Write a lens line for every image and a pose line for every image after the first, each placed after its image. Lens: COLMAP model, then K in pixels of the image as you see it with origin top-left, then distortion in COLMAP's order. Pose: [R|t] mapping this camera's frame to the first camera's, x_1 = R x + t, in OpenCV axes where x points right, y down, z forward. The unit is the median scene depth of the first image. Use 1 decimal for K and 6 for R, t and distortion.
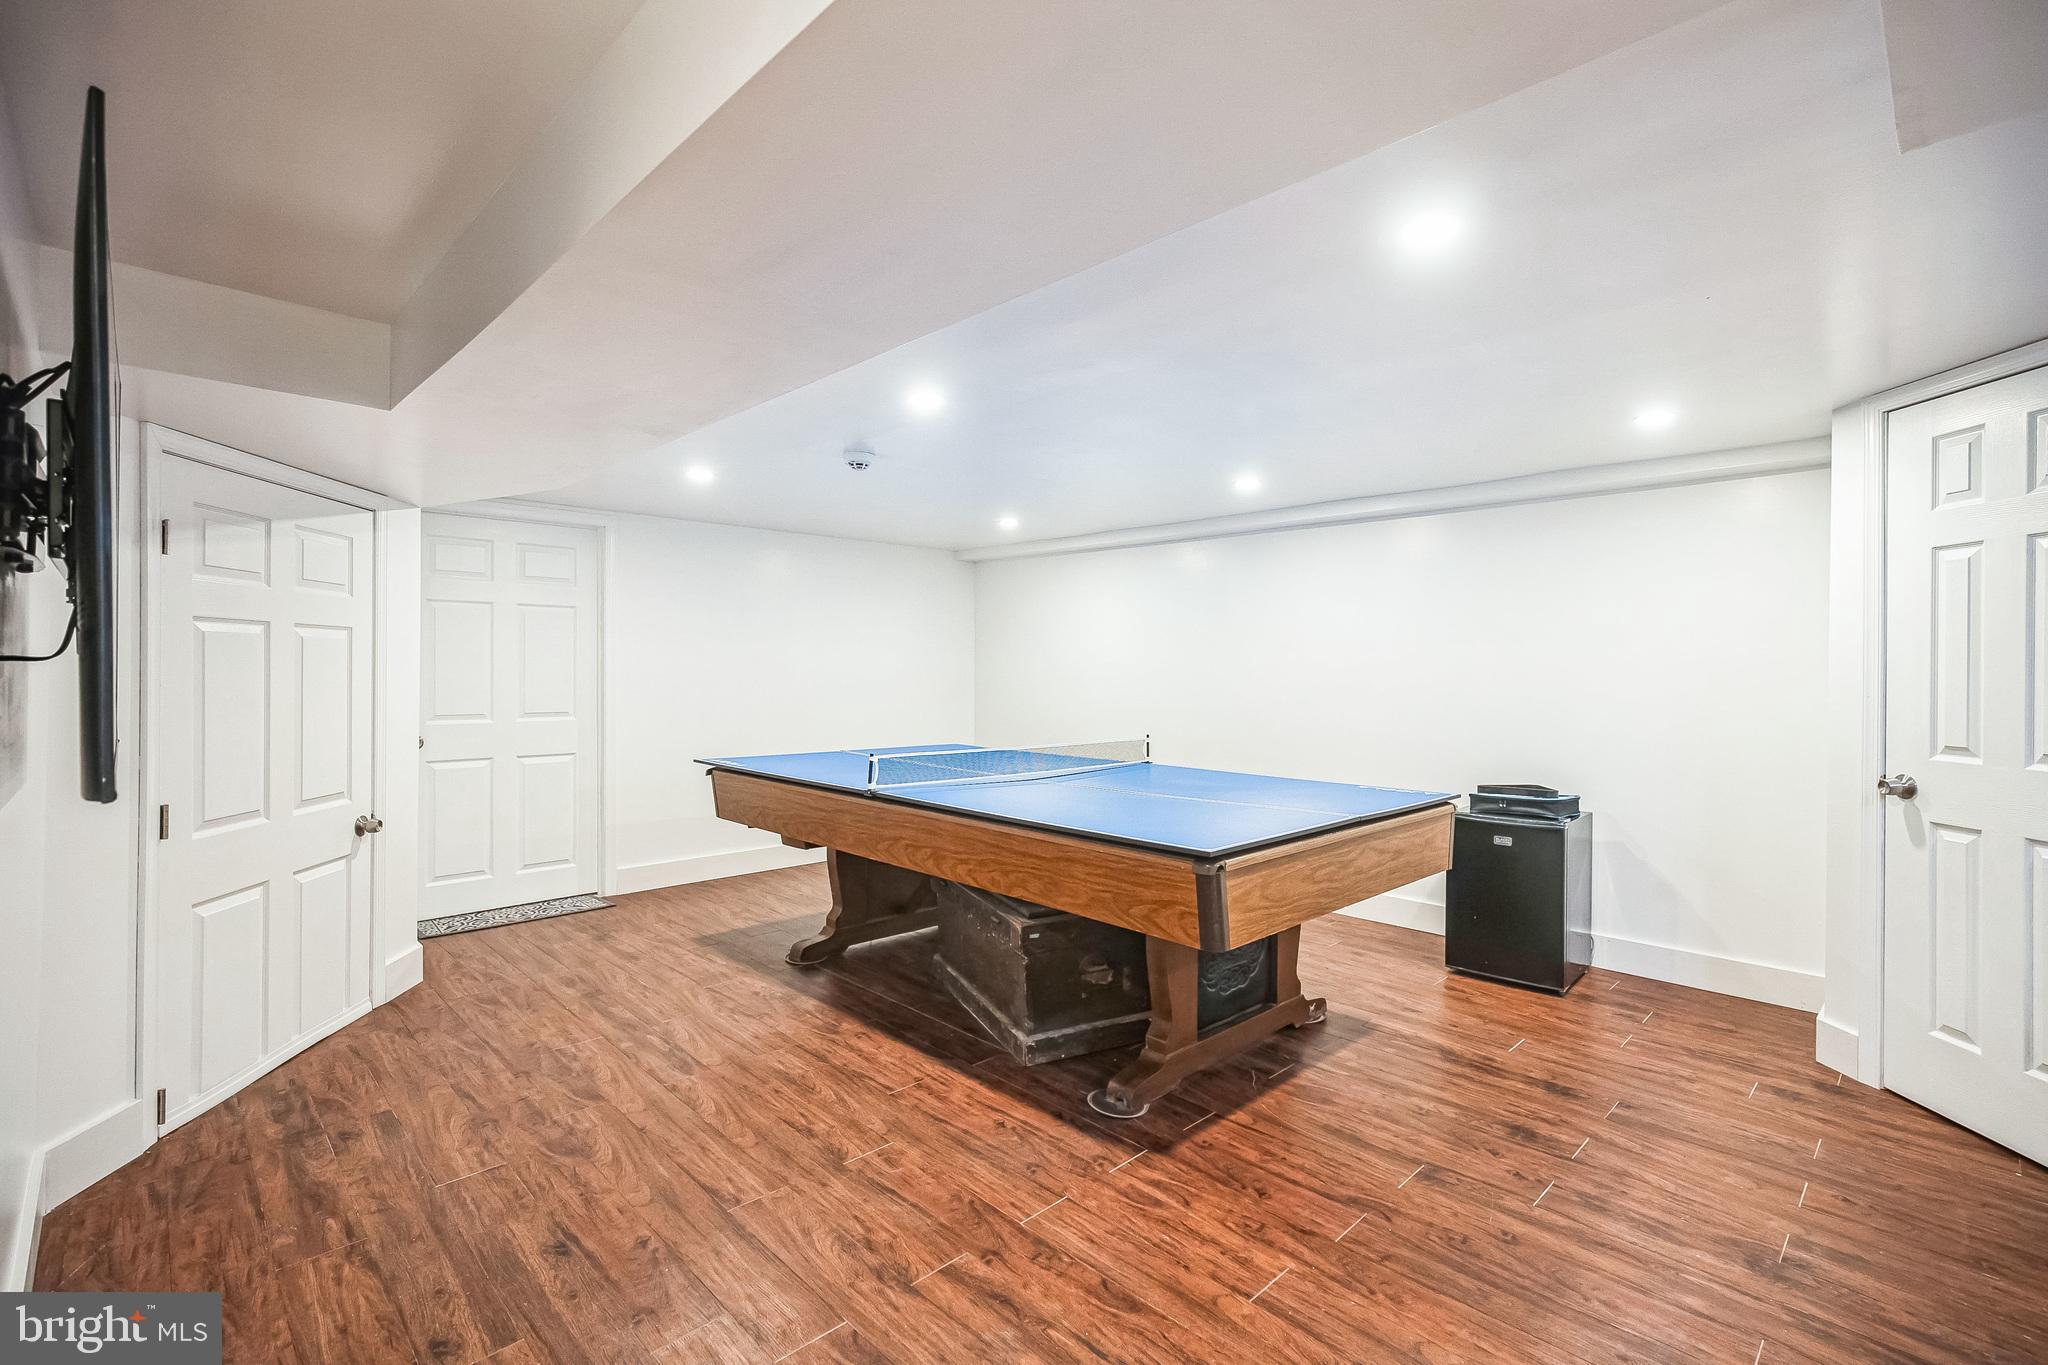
lens RADIAL K [[941.5, 0, 1024.4], [0, 941.5, 677.2], [0, 0, 1]] dist [-0.011806, 0.000192]
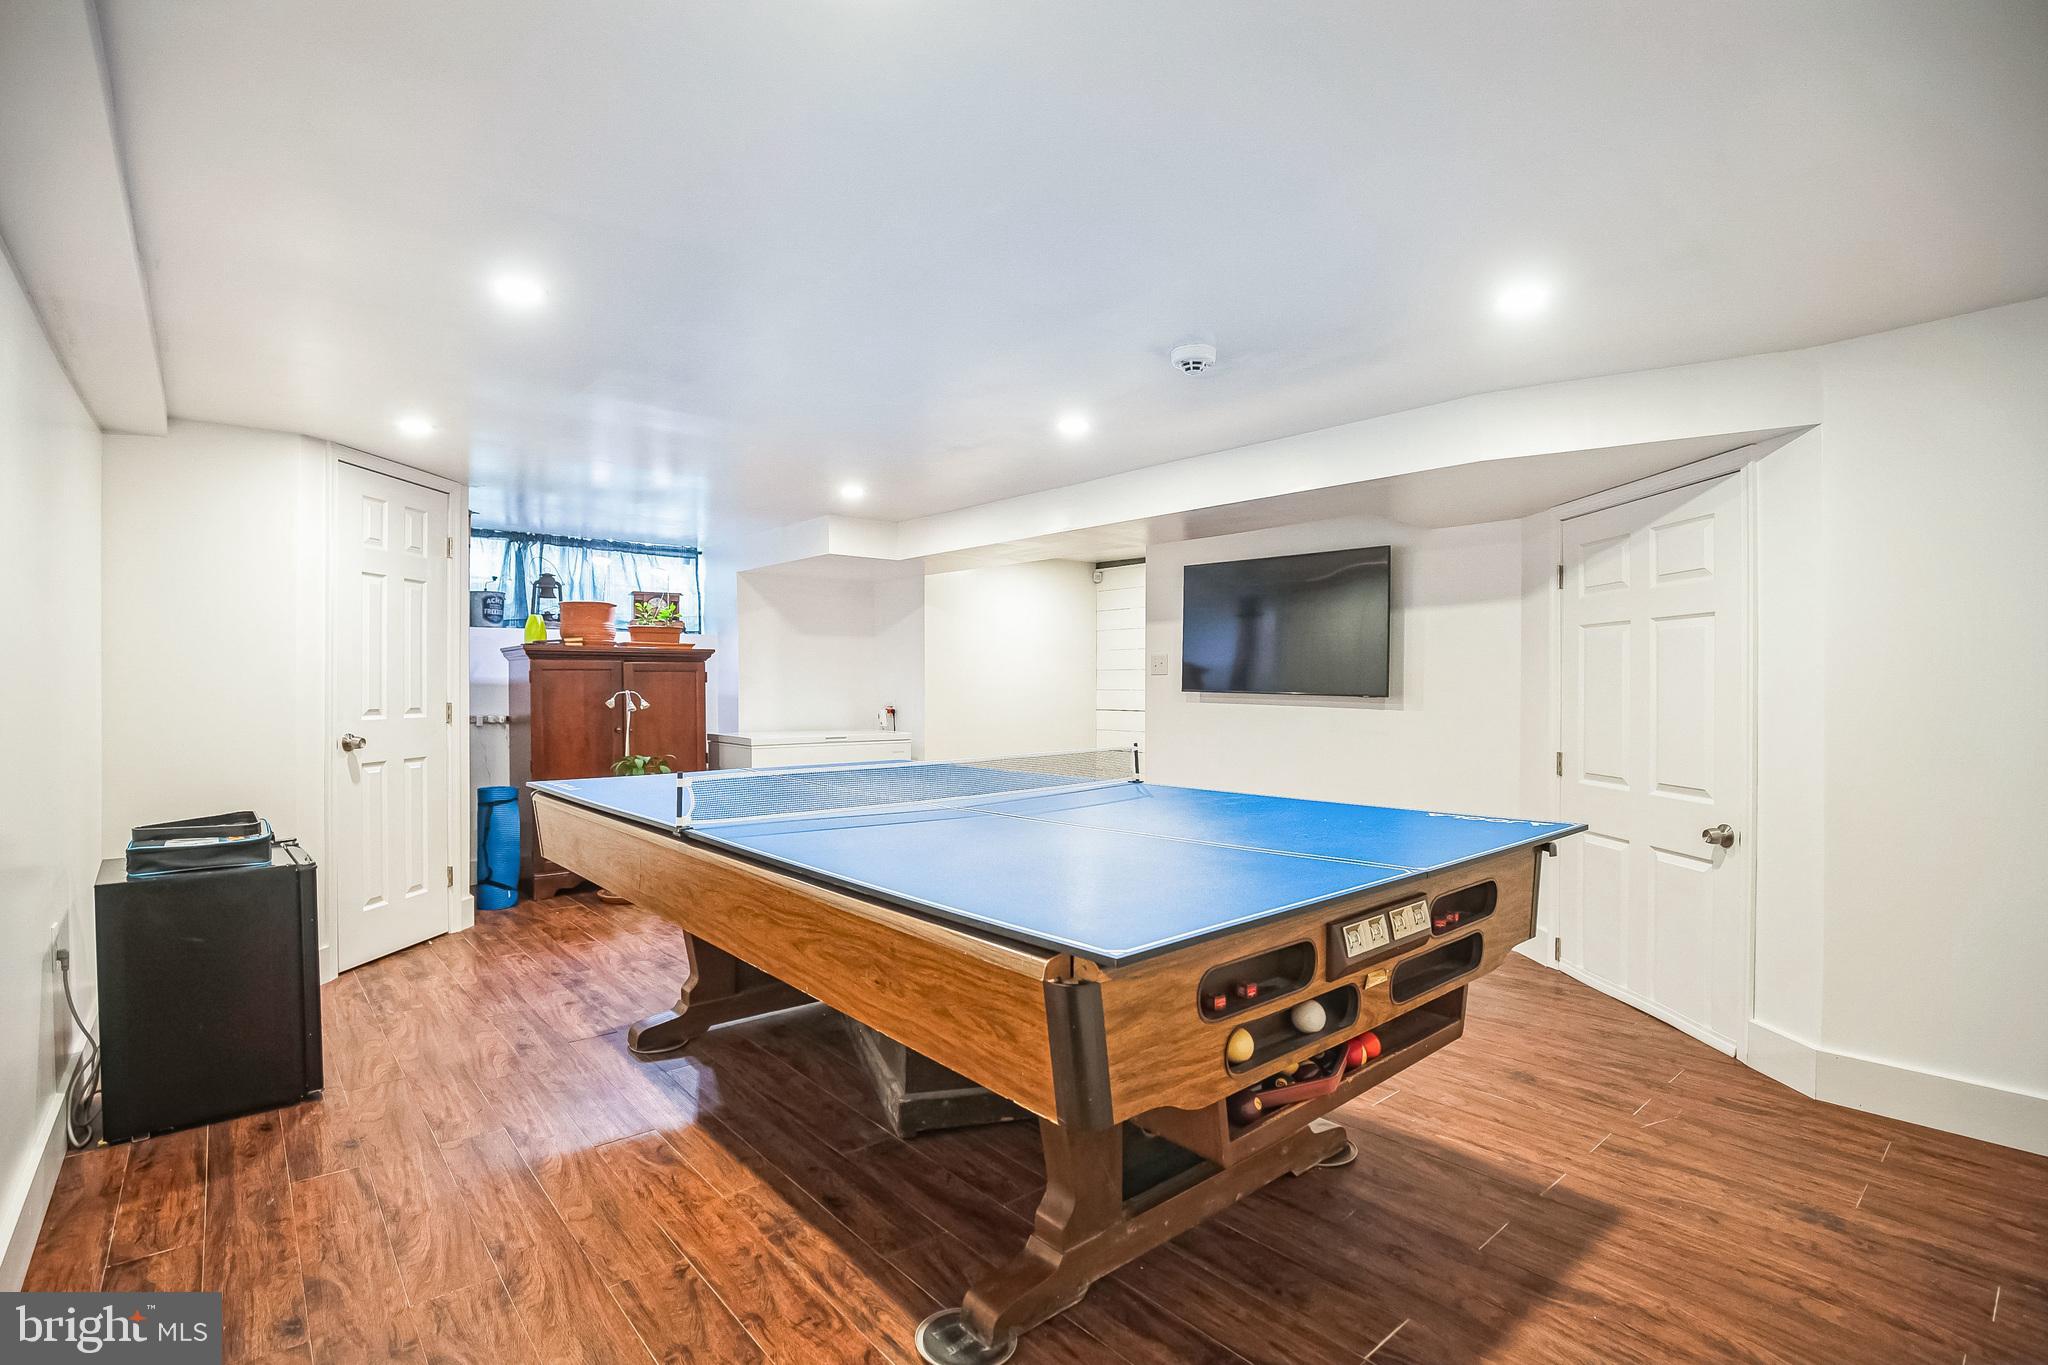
lens RADIAL K [[941.5, 0, 1024.4], [0, 941.5, 677.2], [0, 0, 1]] dist [-0.011806, 0.000192]
pose [[-0.998409, -0.004752, 0.056185, -0.110292], [-0.004667, 0.999988, 0.001653, 0.012749], [-0.056192, 0.001388, -0.998419, 2.098622]]
